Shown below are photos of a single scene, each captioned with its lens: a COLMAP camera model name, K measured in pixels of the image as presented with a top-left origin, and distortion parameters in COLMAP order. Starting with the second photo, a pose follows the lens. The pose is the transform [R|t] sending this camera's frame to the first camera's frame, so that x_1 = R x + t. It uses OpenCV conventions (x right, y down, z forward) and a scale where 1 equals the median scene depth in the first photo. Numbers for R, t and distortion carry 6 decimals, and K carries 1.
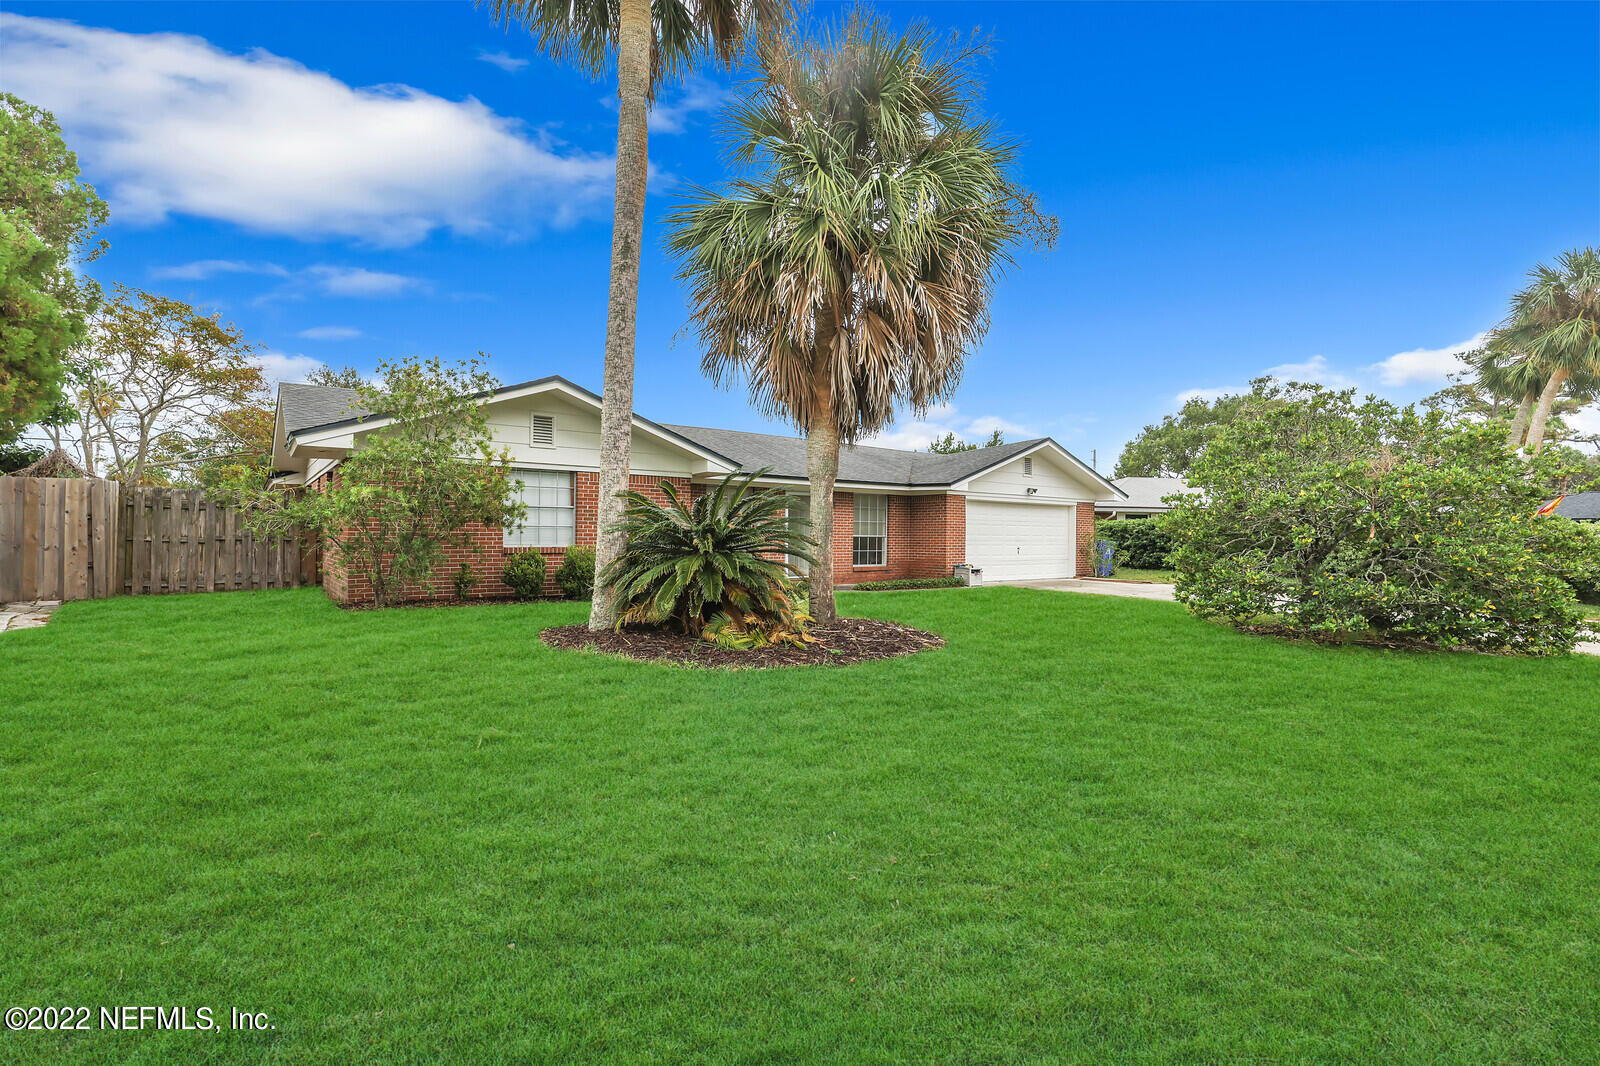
lens RADIAL K [[741.1, 0, 800.0], [0, 741.1, 533.0], [0, 0, 1]] dist [-0.013566, 0.000722]
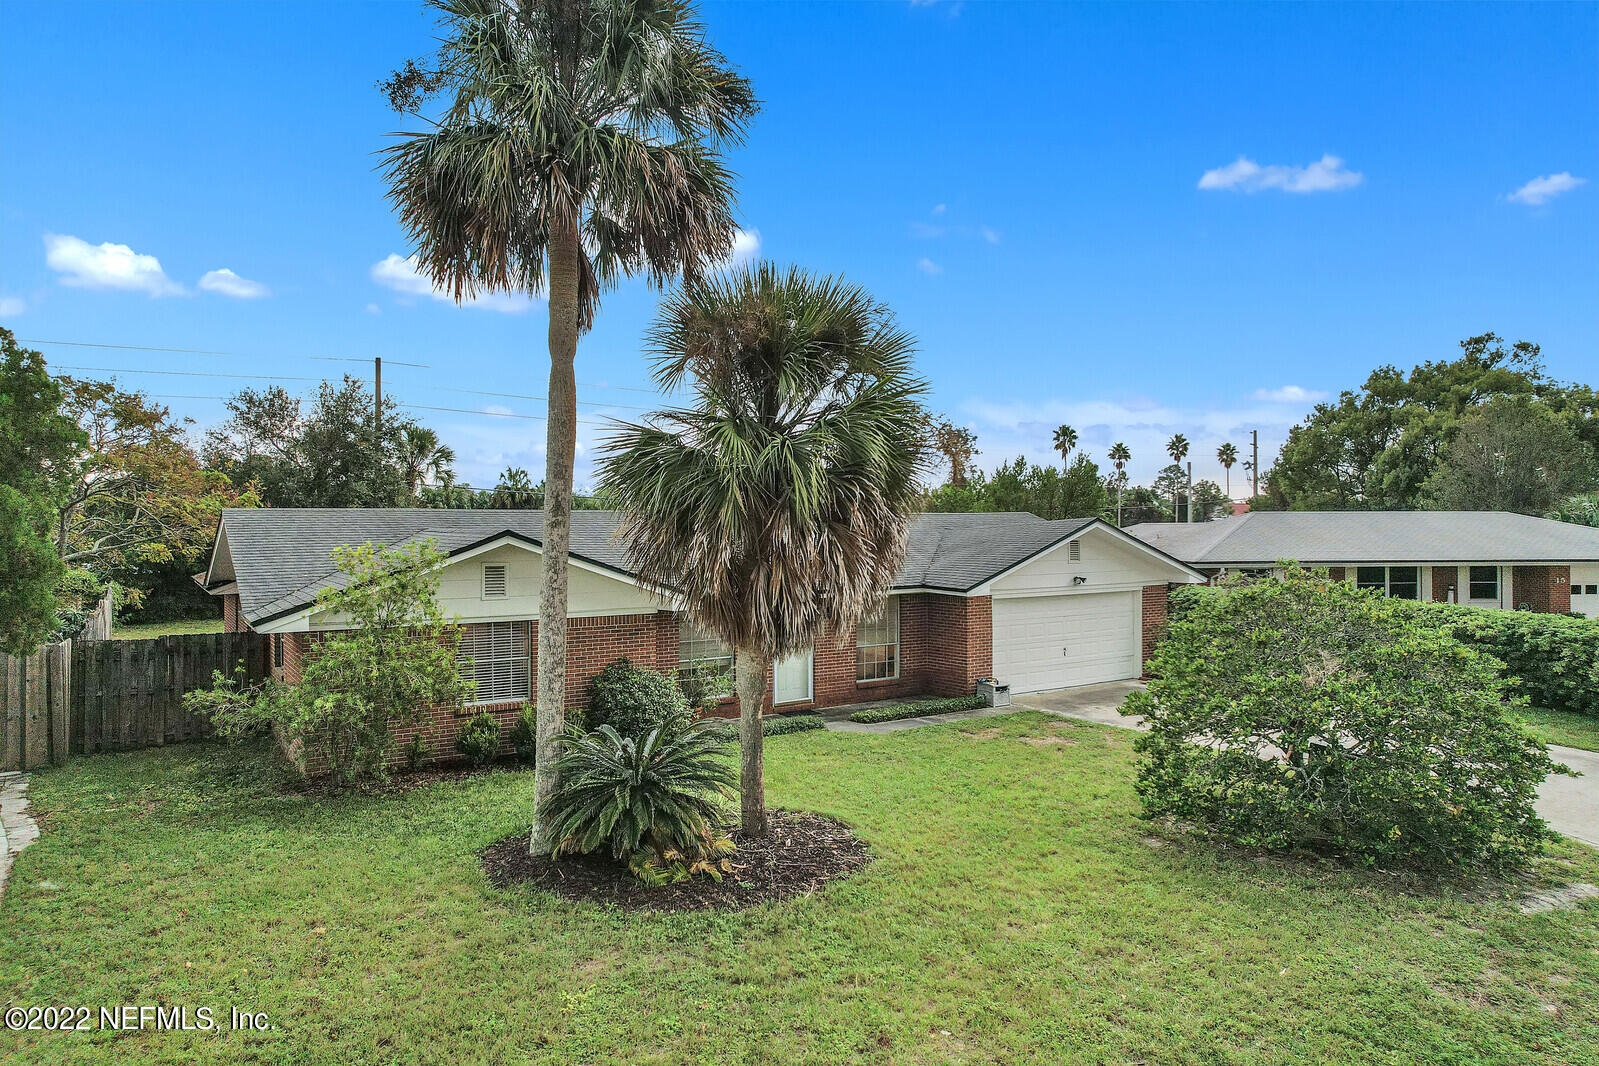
lens RADIAL K [[1039.6, 0, 796.8], [0, 1039.6, 513.1], [0, 0, 1]] dist [-0.060341, 0.063686]
pose [[0.997453, -0.014852, -0.069763, 0.127863], [0.014312, 0.999864, -0.008228, -0.203651], [0.069876, 0.007208, 0.997530, -0.285517]]
